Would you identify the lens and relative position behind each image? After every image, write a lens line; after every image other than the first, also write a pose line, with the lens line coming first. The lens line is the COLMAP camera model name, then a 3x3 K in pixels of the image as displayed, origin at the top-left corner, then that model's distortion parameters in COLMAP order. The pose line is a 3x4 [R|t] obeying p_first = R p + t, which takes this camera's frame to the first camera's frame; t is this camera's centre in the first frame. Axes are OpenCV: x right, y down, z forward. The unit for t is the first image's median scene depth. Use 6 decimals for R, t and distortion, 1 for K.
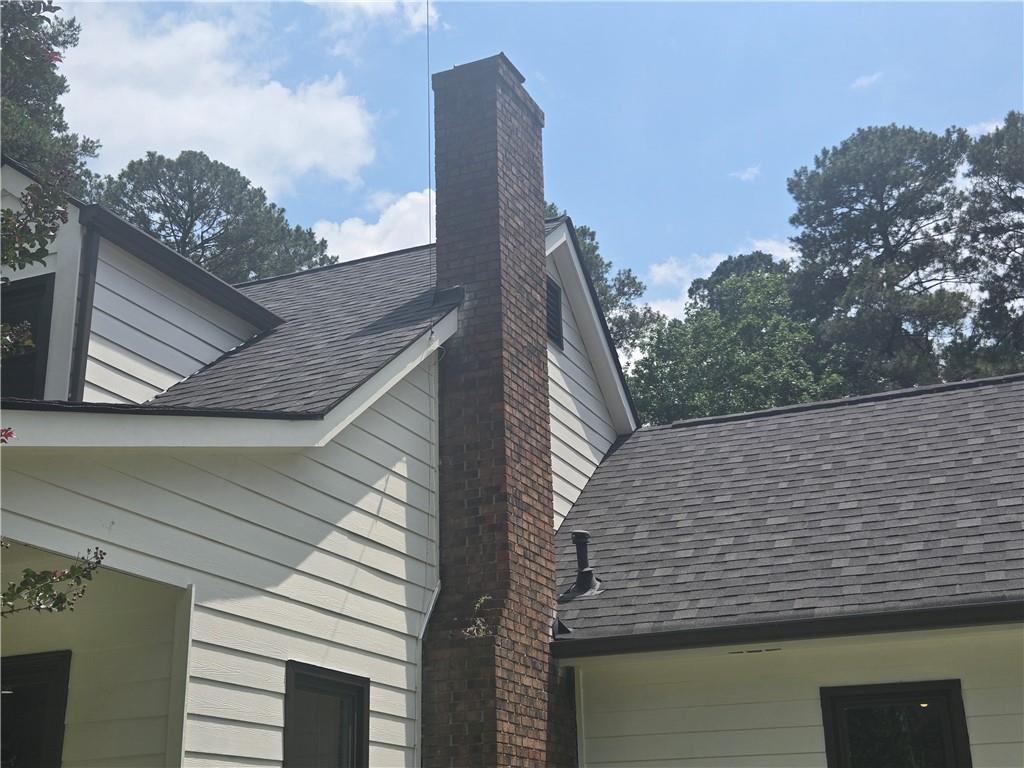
lens RADIAL K [[1358.8, 0, 511.4], [0, 1358.8, 384.9], [0, 0, 1]] dist [0.155767, 0.000000]
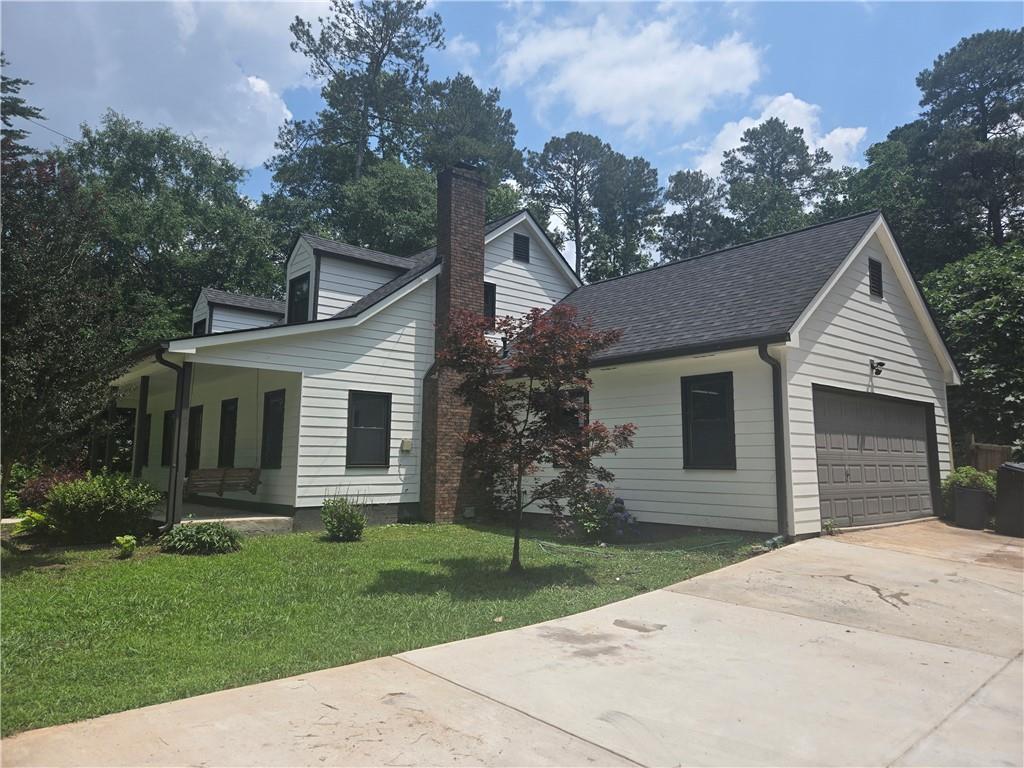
lens RADIAL K [[690.5, 0, 514.4], [0, 690.5, 380.3], [0, 0, 1]] dist [0.057532, -0.051304]
pose [[0.898588, -0.023357, -0.438172, 0.795367], [0.119323, 0.973959, 0.192786, -0.087363], [0.422258, -0.225519, 0.877974, -0.280062]]
